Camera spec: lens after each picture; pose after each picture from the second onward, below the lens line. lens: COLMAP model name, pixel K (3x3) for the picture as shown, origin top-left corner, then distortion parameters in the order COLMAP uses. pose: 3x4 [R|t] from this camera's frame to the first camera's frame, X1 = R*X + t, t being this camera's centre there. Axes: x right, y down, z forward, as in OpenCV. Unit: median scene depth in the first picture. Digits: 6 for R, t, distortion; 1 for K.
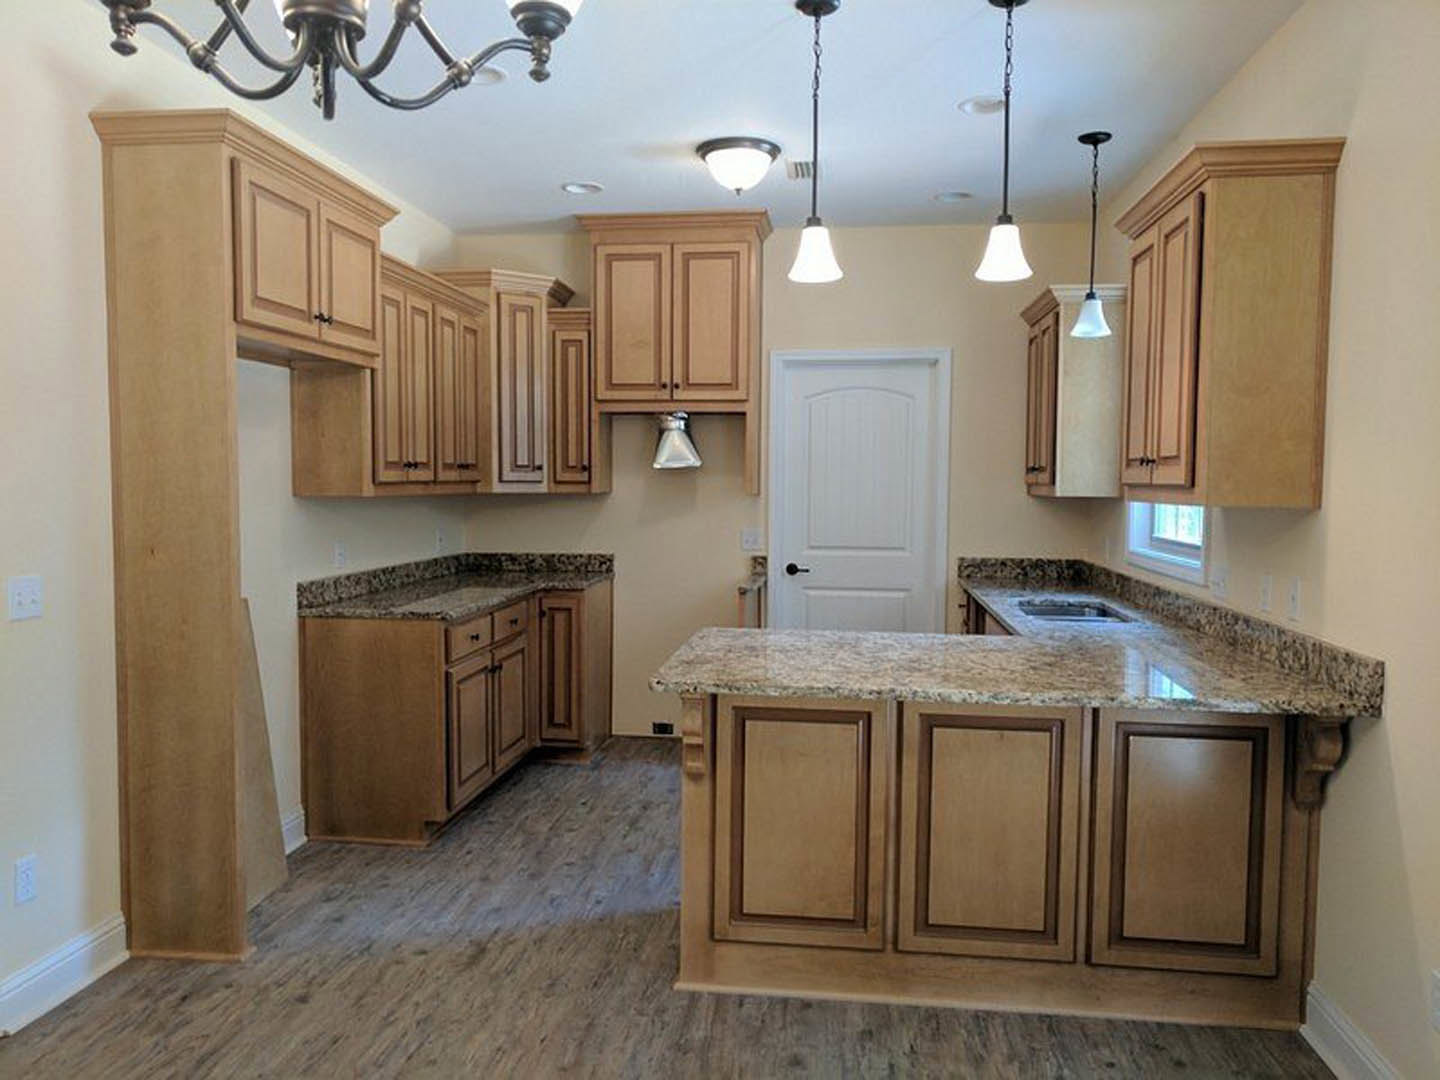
lens RADIAL K [[1065.4, 0, 722.8], [0, 1065.4, 541.4], [0, 0, 1]] dist [0.019544, 0.000031]
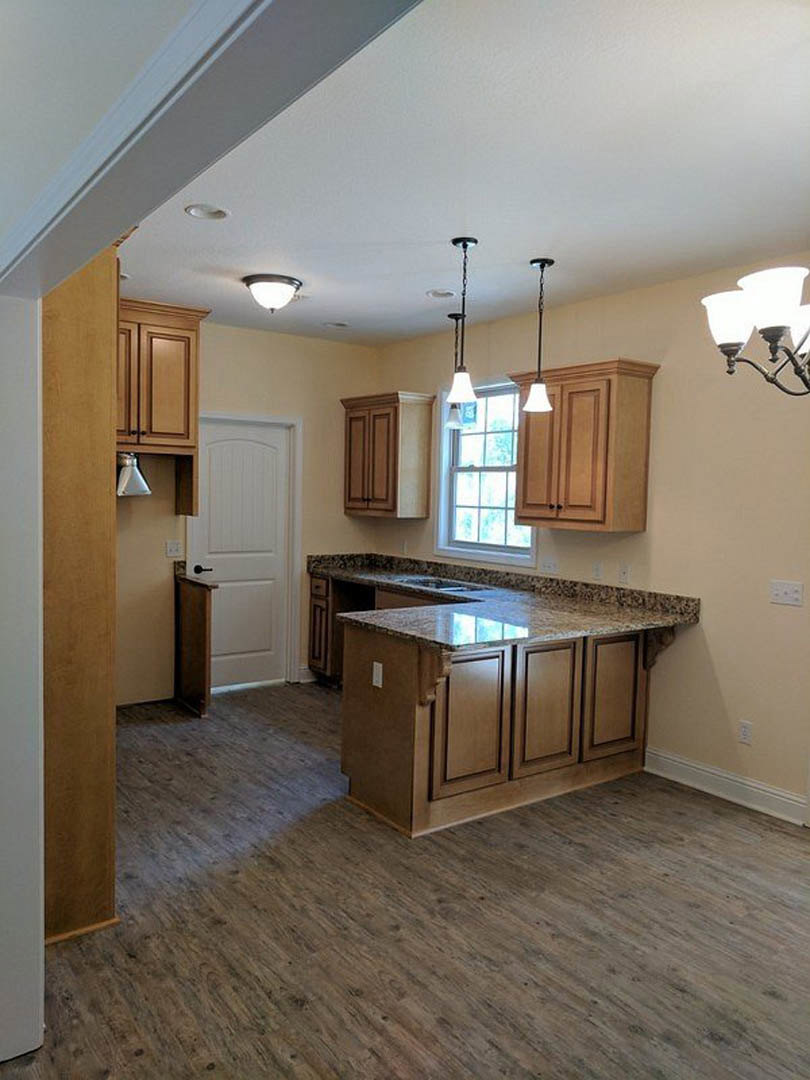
lens RADIAL K [[799.0, 0, 408.9], [0, 799.0, 540.3], [0, 0, 1]] dist [0.019544, 0.000031]
pose [[0.736020, -0.031372, 0.676232, -0.789806], [0.021414, 0.999505, 0.023062, -0.052707], [-0.676621, -0.002493, 0.736327, 0.107863]]
